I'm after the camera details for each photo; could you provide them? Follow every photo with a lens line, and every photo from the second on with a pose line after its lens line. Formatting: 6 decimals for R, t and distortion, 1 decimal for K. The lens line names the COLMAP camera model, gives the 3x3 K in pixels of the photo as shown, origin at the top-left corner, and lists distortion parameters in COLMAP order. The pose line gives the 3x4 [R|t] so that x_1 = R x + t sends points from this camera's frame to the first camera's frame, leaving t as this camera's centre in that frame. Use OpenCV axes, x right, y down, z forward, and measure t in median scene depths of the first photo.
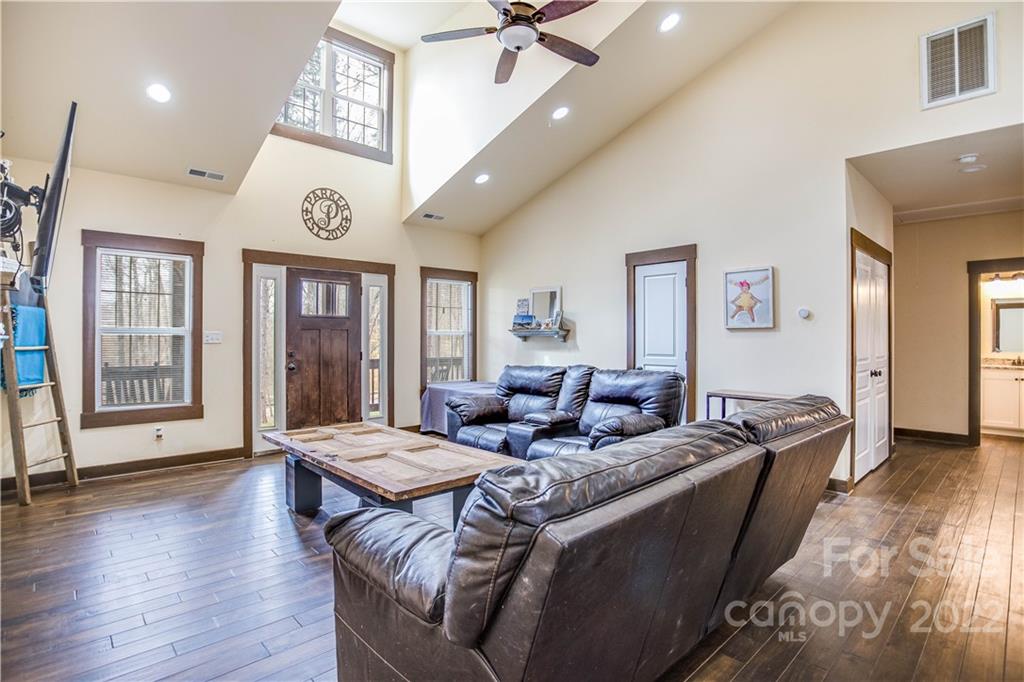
lens RADIAL K [[508.0, 0, 512.0], [0, 508.0, 341.0], [0, 0, 1]] dist [-0.031904, 0.000185]
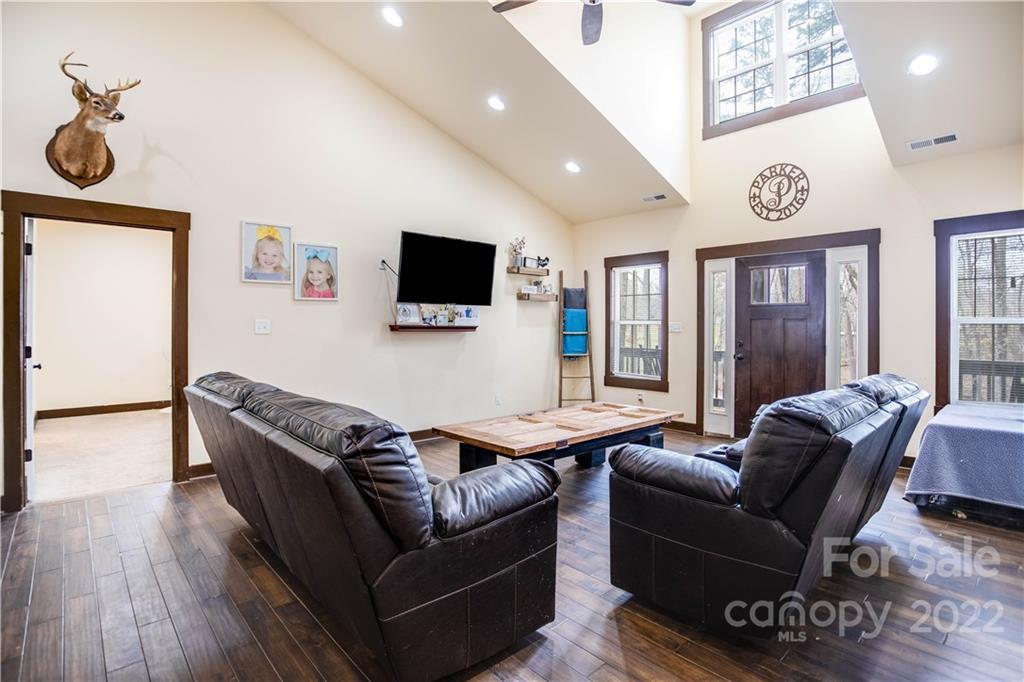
lens RADIAL K [[517.1, 0, 512.9], [0, 517.1, 327.7], [0, 0, 1]] dist [-0.013821, 0.000223]
pose [[-0.009746, 0.002170, -0.999950, 0.580729], [-0.012054, 0.999925, 0.002288, -0.003878], [0.999880, 0.012076, -0.009719, 0.547654]]
